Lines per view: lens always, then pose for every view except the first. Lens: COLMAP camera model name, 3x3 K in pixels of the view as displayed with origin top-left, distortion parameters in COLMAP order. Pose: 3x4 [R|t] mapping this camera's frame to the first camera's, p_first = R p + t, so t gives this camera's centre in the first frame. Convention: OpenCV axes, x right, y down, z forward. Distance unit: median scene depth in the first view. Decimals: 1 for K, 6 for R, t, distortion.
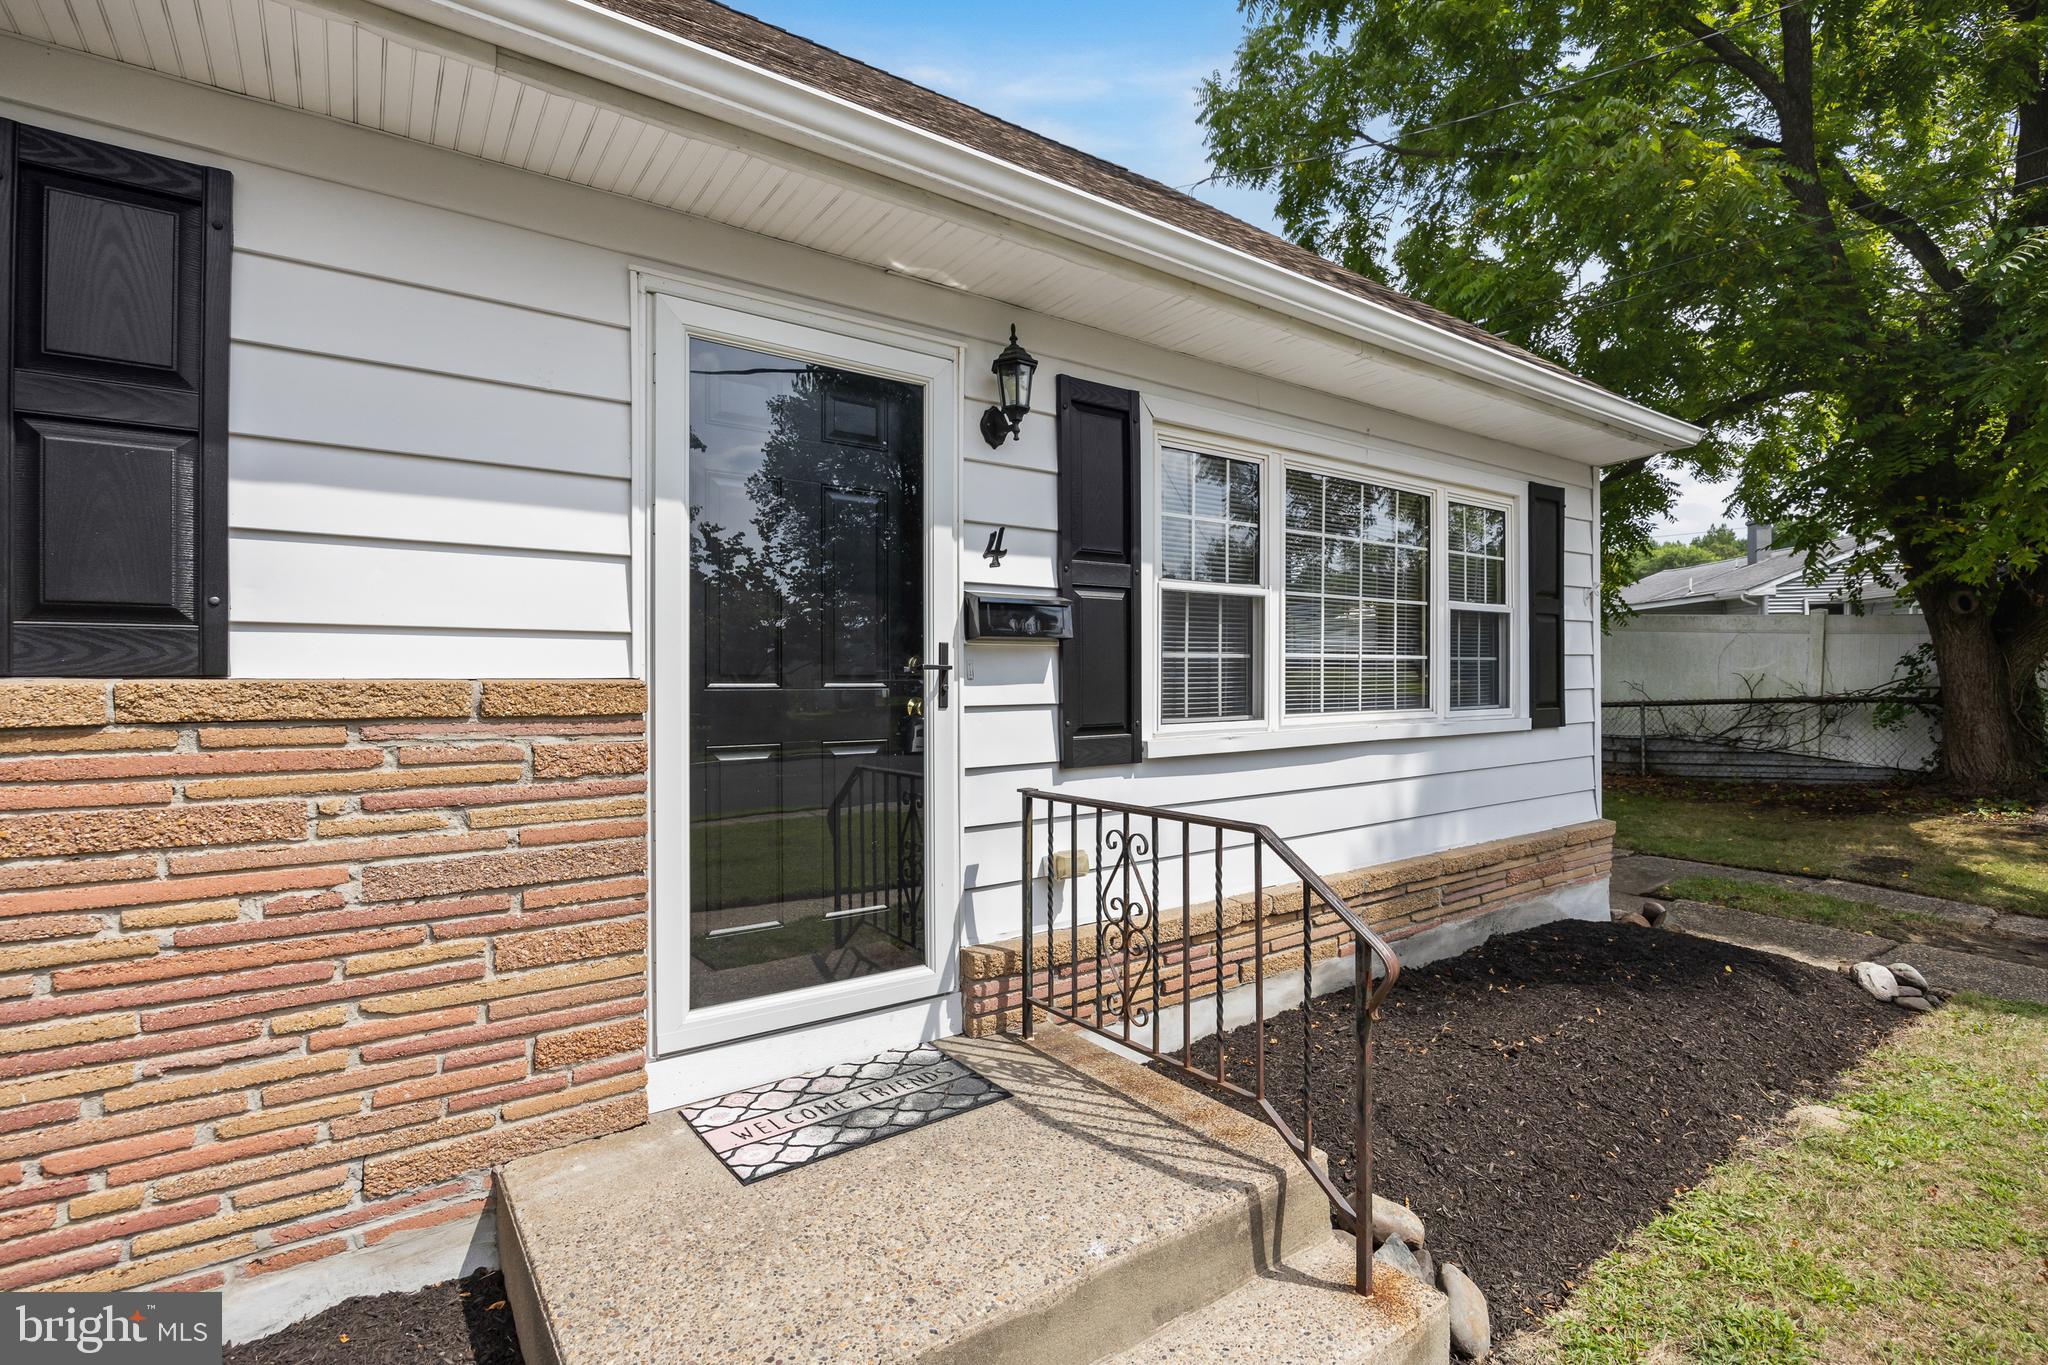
lens RADIAL K [[953.9, 0, 1031.6], [0, 953.9, 674.1], [0, 0, 1]] dist [-0.015939, 0.001956]
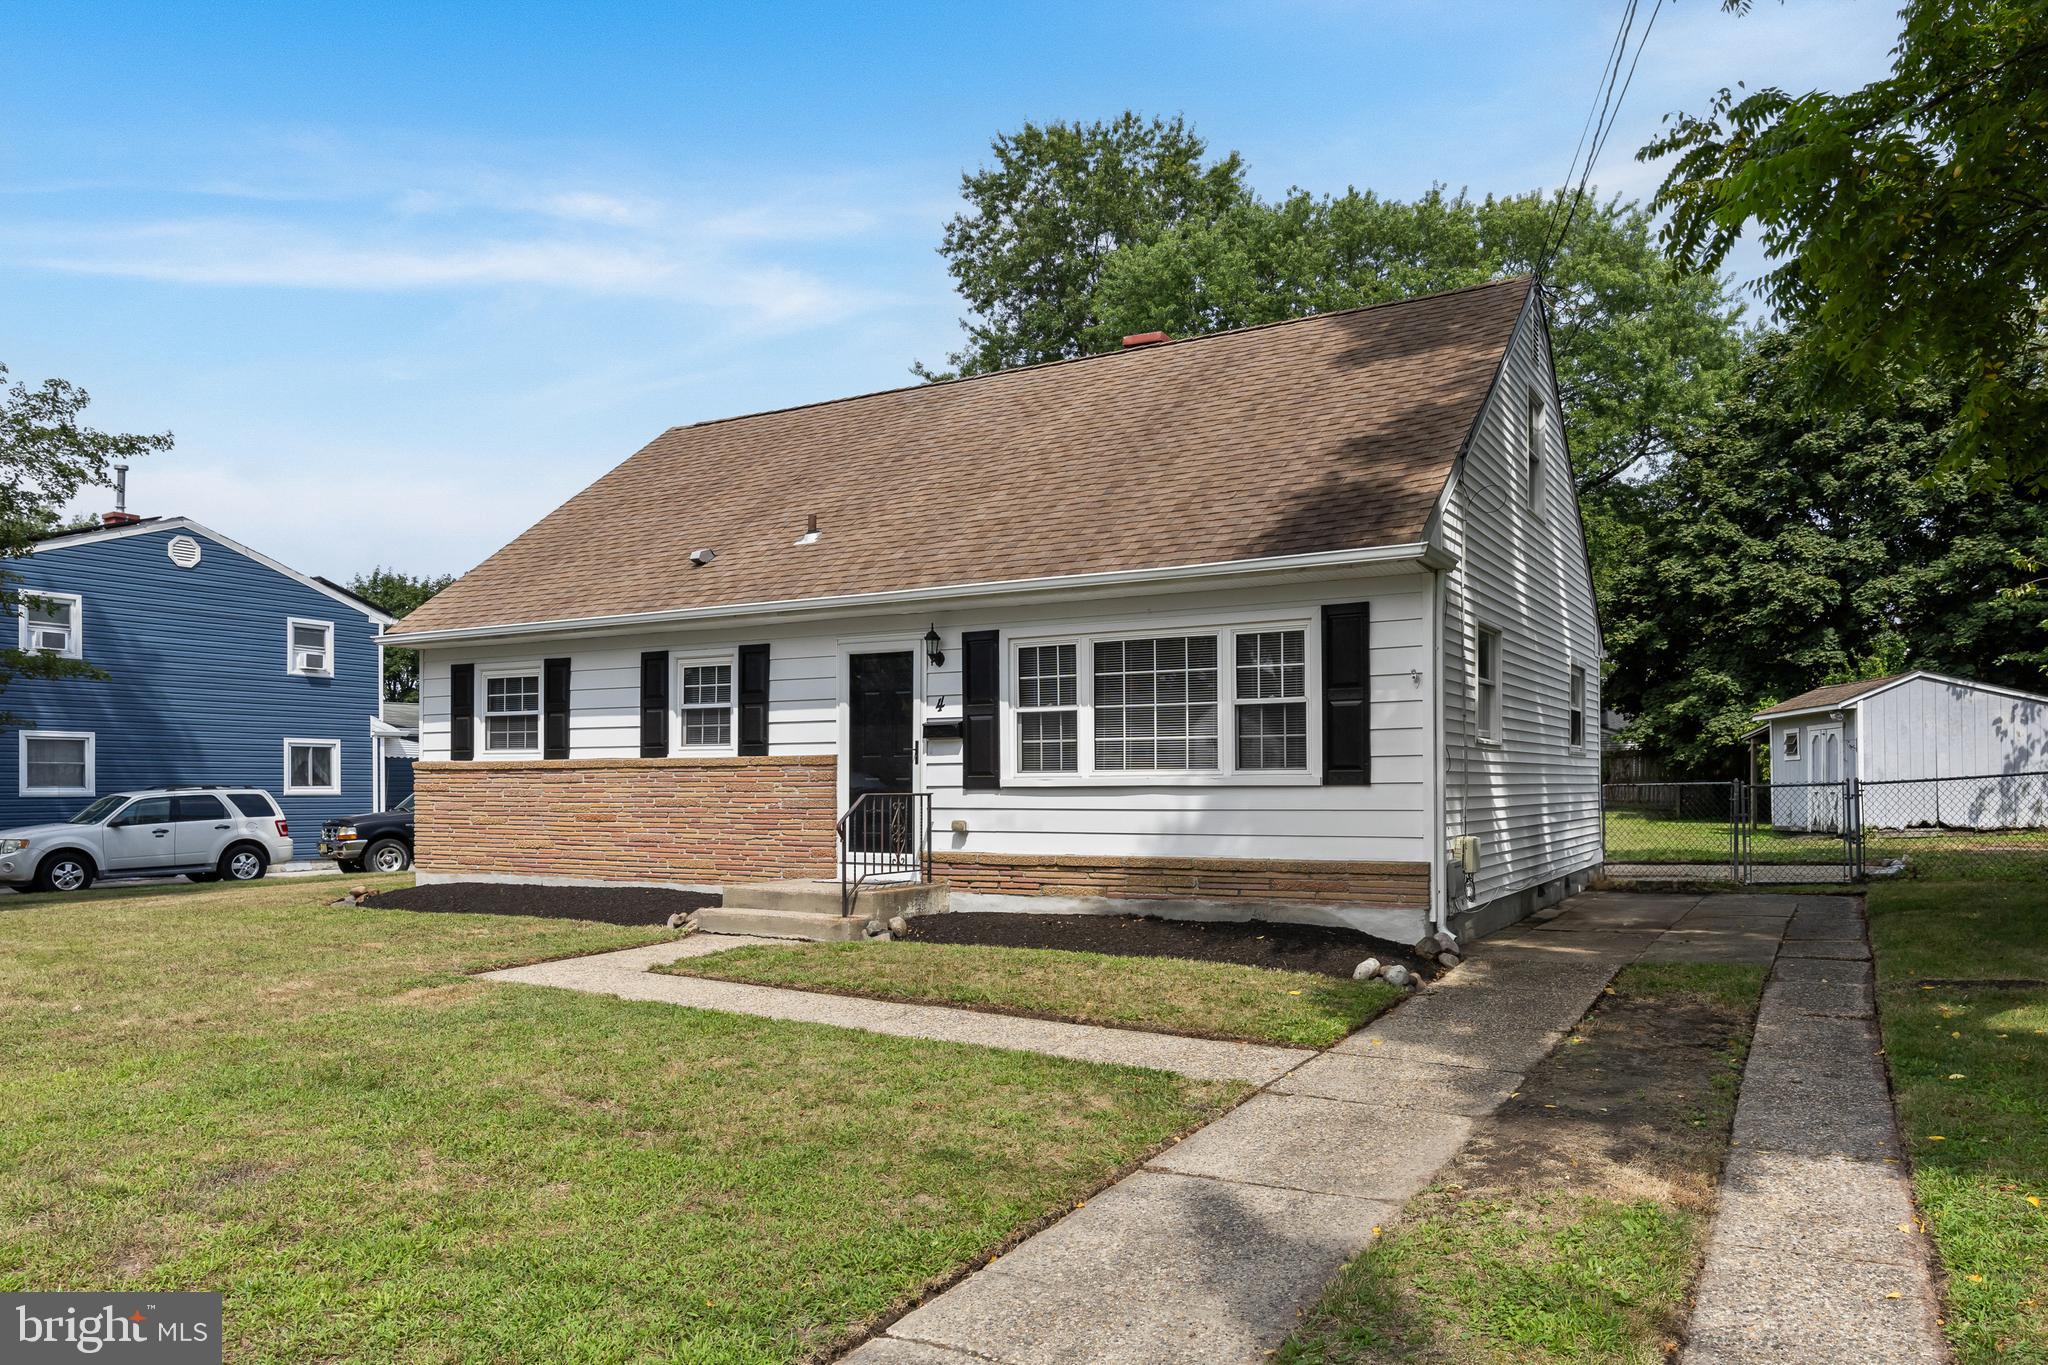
lens RADIAL K [[1181.5, 0, 1132.6], [0, 1181.5, 803.9], [0, 0, 1]] dist [-0.009410, 0.001588]
pose [[0.473027, 0.012336, -0.880962, 2.894478], [0.001575, 0.999889, 0.014847, 0.090287], [0.881046, -0.008410, 0.472955, -0.080014]]
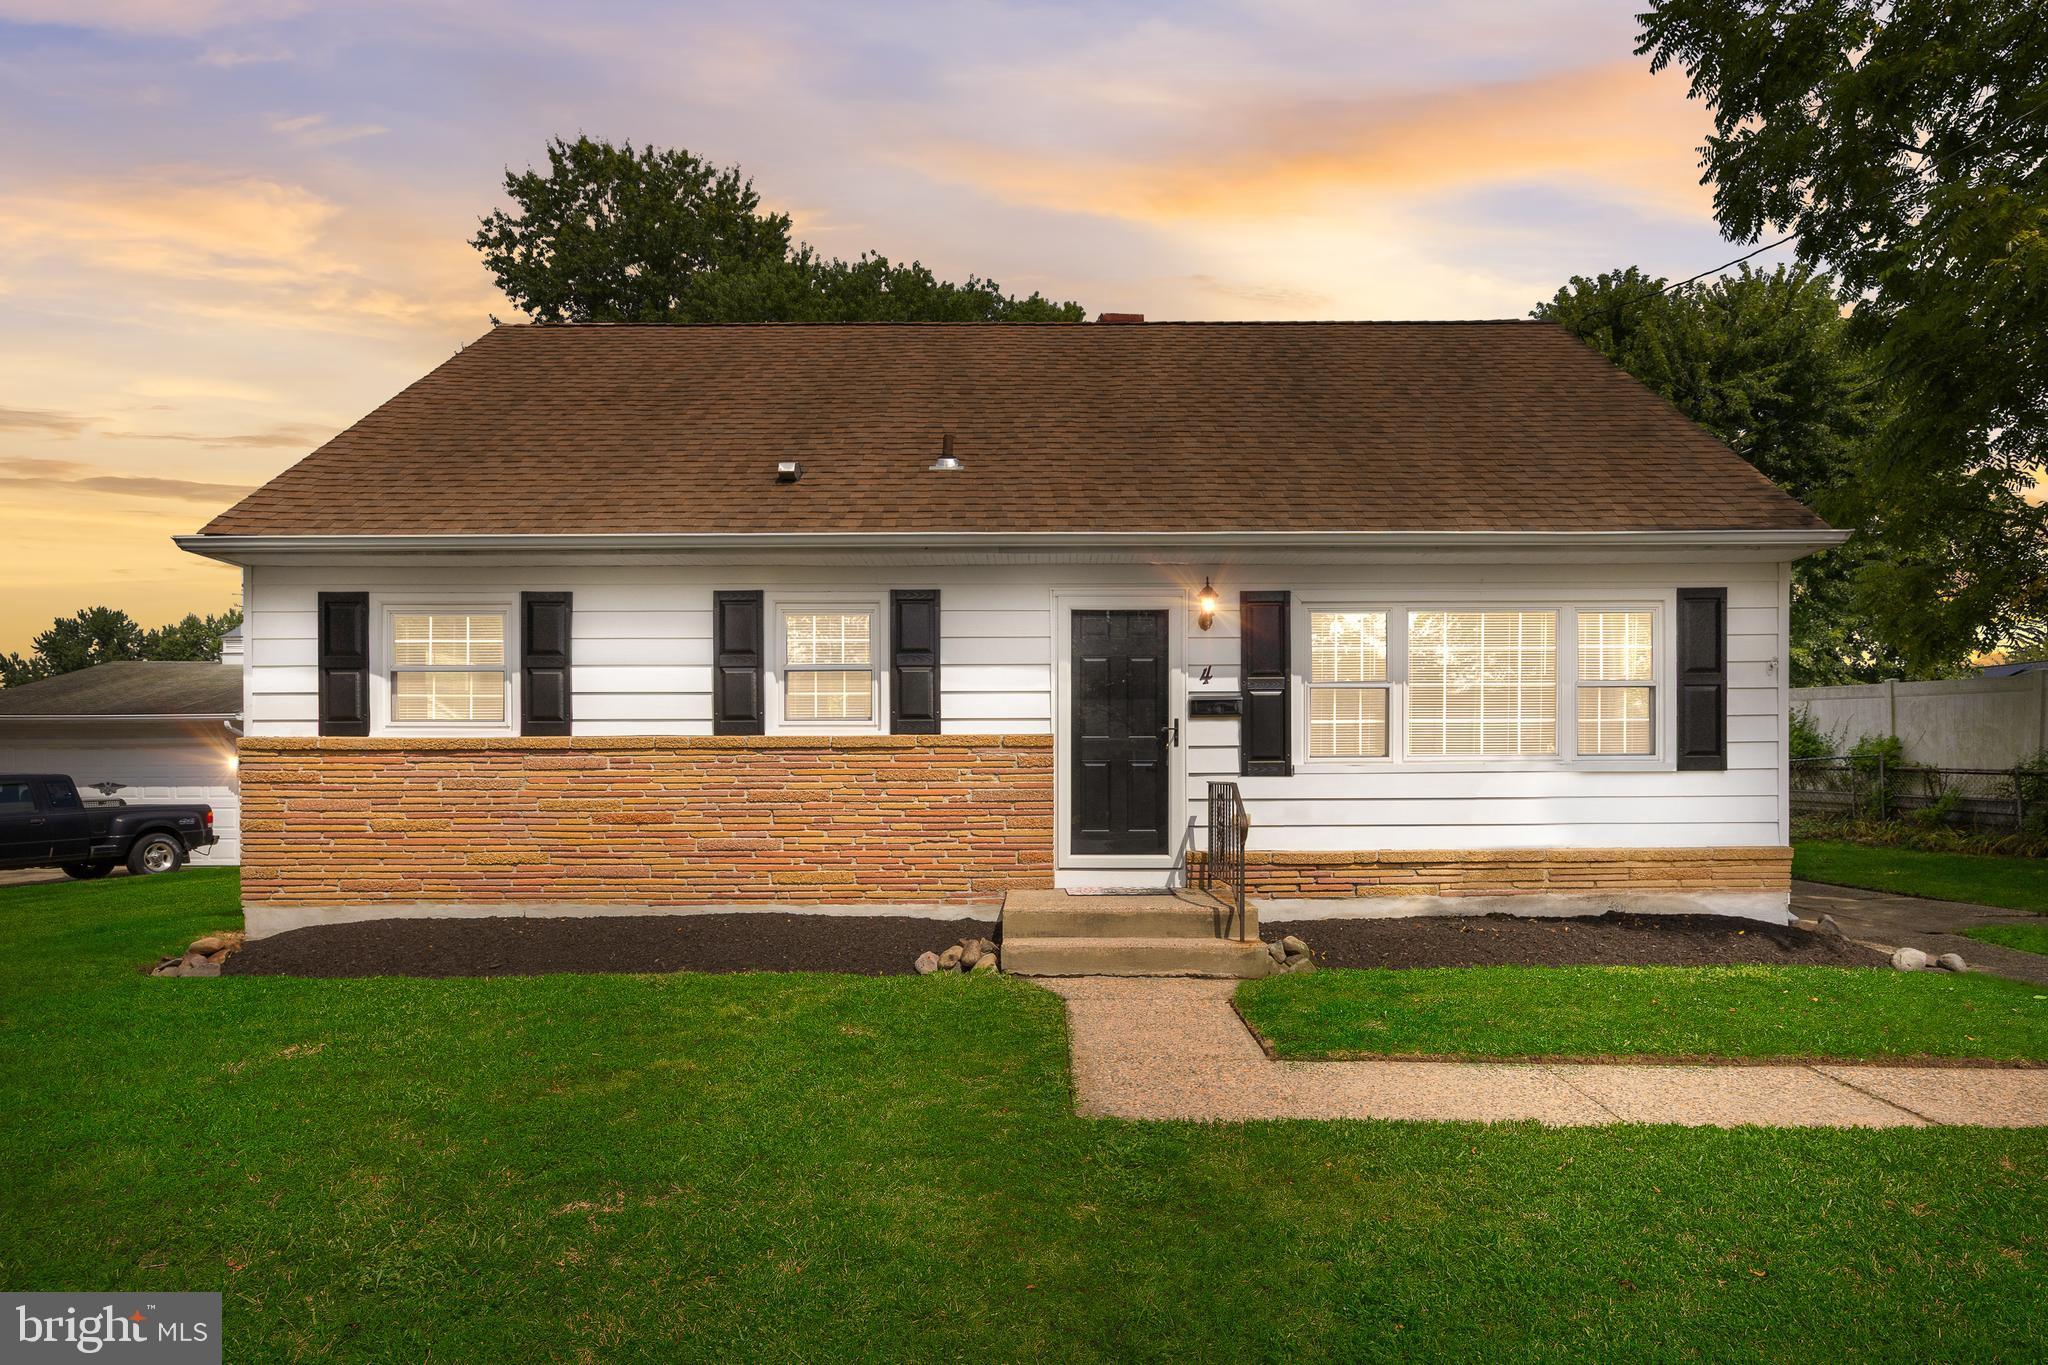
lens RADIAL K [[953.9, 0, 1037.2], [0, 953.9, 800.6], [0, 0, 1]] dist [-0.015939, 0.001956]
pose [[0.803580, 0.014464, -0.595021, 0.904535], [0.003514, 0.999572, 0.029043, 0.087475], [0.595187, -0.025430, 0.803185, -0.956626]]
